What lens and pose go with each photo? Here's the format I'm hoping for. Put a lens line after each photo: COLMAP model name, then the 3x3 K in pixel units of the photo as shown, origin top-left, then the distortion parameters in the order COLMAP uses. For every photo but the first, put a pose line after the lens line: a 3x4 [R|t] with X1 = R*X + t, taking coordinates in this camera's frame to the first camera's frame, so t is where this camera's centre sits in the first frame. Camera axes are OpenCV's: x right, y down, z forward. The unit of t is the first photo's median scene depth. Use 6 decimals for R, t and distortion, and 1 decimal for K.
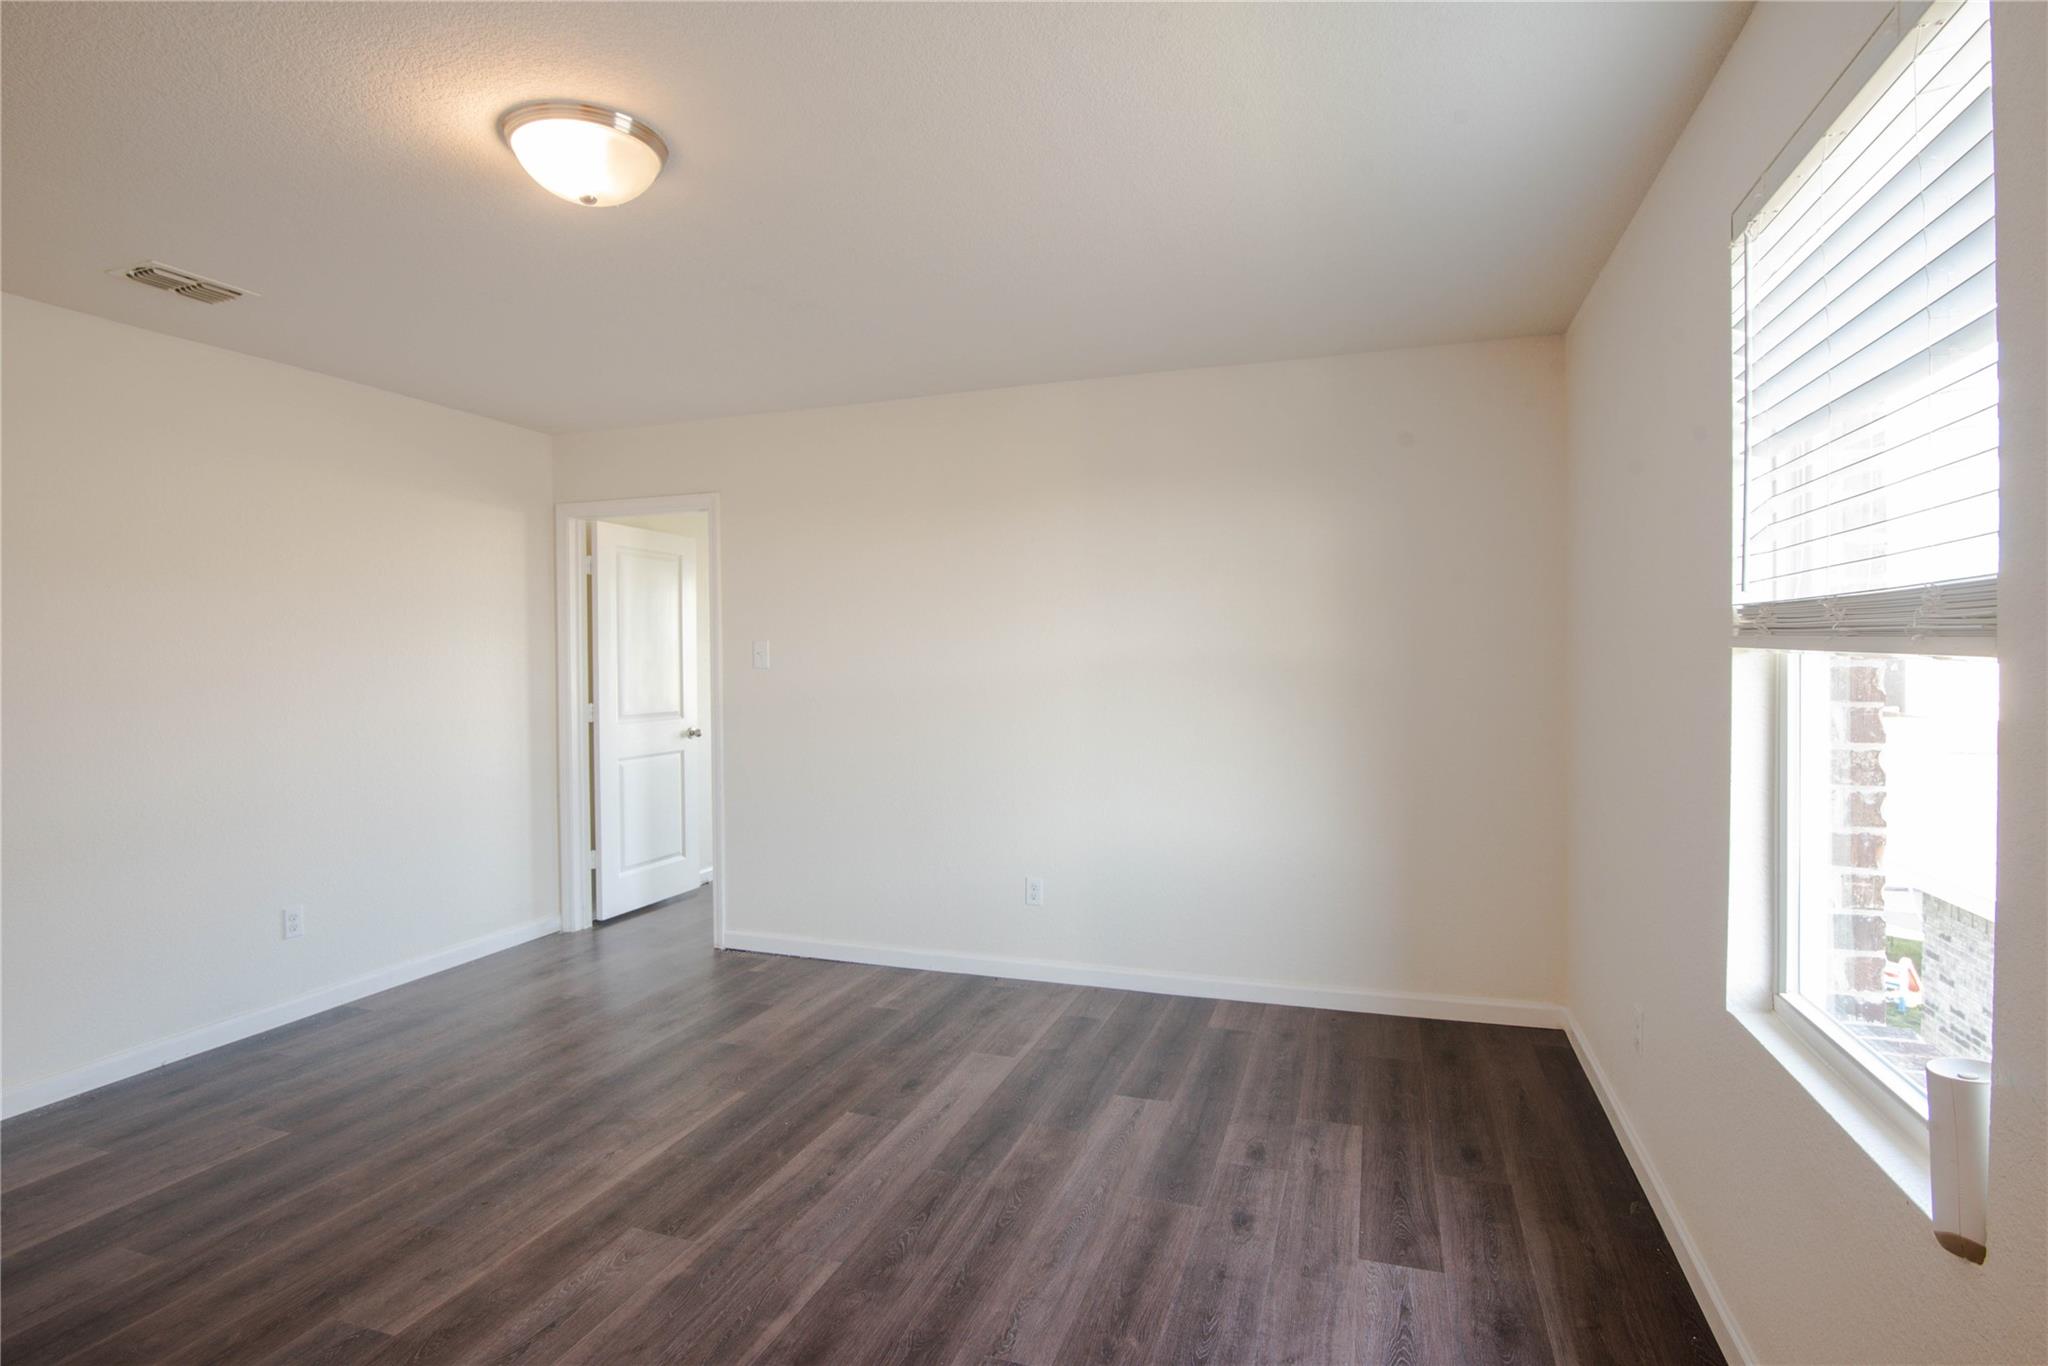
lens RADIAL K [[1026.9, 0, 1020.4], [0, 1026.9, 671.1], [0, 0, 1]] dist [-0.019787, 0.000151]
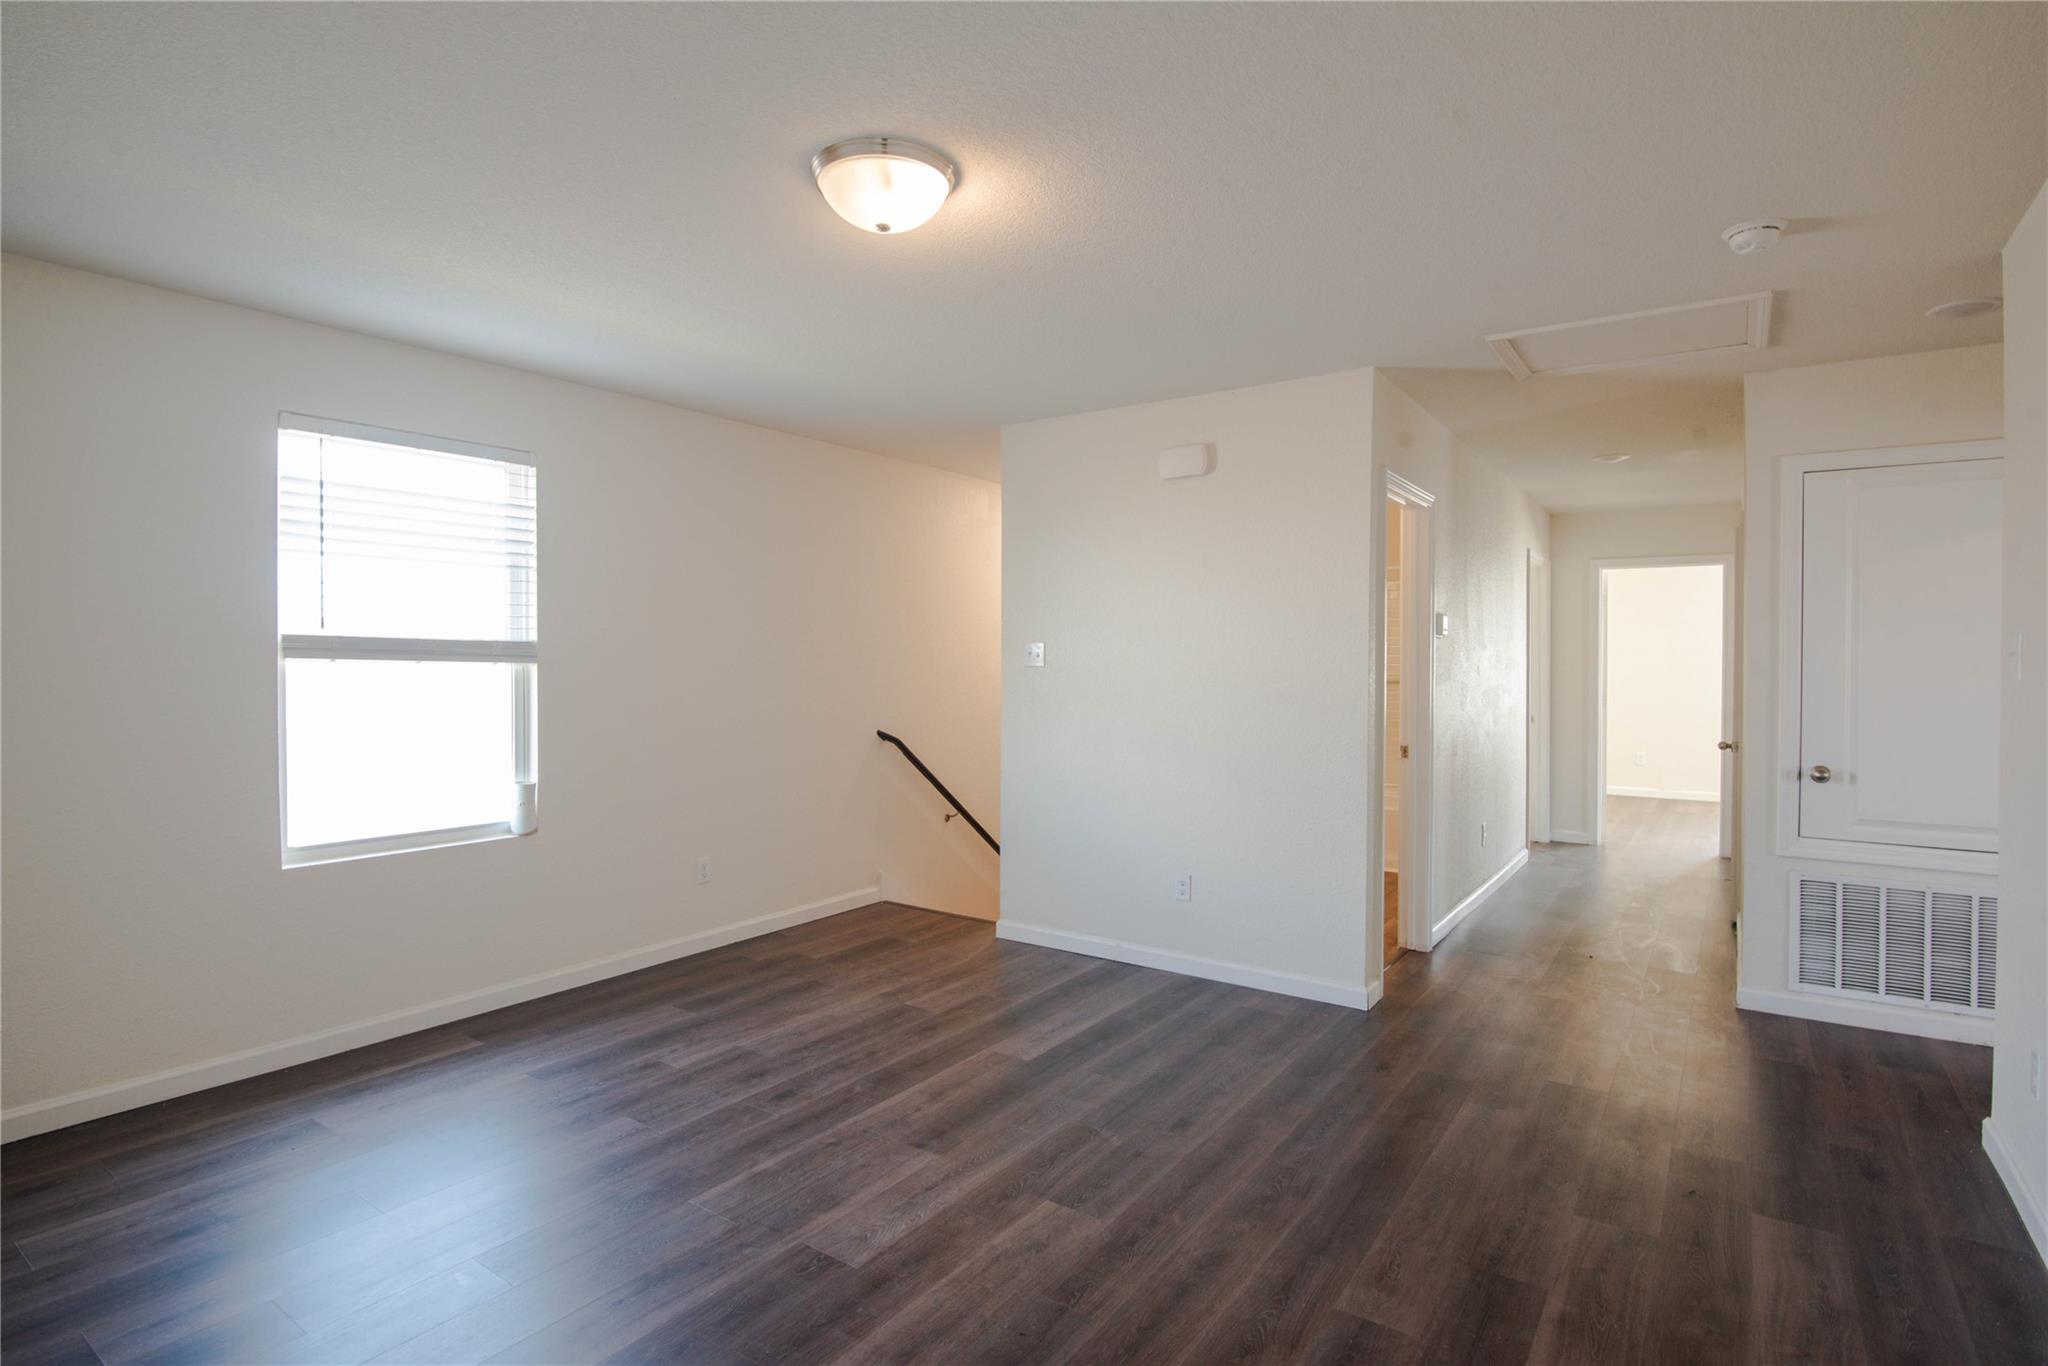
lens RADIAL K [[1026.9, 0, 1020.4], [0, 1026.9, 671.1], [0, 0, 1]] dist [-0.019787, 0.000151]
pose [[-0.961894, 0.006128, 0.273354, -0.860061], [0.011543, 0.999768, 0.018206, -0.016157], [-0.273179, 0.020667, -0.961741, 2.025095]]
